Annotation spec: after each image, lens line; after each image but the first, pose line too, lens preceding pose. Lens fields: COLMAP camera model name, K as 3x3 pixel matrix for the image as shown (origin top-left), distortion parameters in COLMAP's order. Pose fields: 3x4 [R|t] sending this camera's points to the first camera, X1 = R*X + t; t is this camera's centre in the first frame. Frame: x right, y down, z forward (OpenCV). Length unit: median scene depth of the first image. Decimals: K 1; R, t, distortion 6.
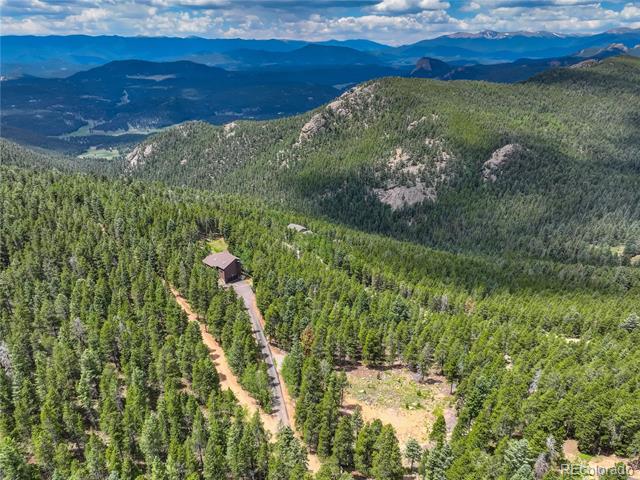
lens RADIAL K [[456.4, 0, 318.0], [0, 456.4, 241.6], [0, 0, 1]] dist [0.025438, 0.011004]
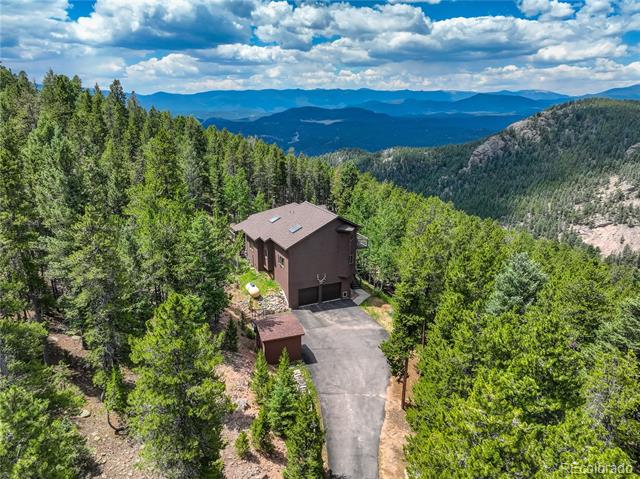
lens RADIAL K [[456.4, 0, 319.0], [0, 456.4, 241.1], [0, 0, 1]] dist [0.025438, 0.011004]
pose [[0.943693, 0.097514, -0.316125, -0.024478], [-0.127540, 0.988942, -0.075674, 0.016357], [0.305250, 0.111731, 0.945695, 0.171099]]
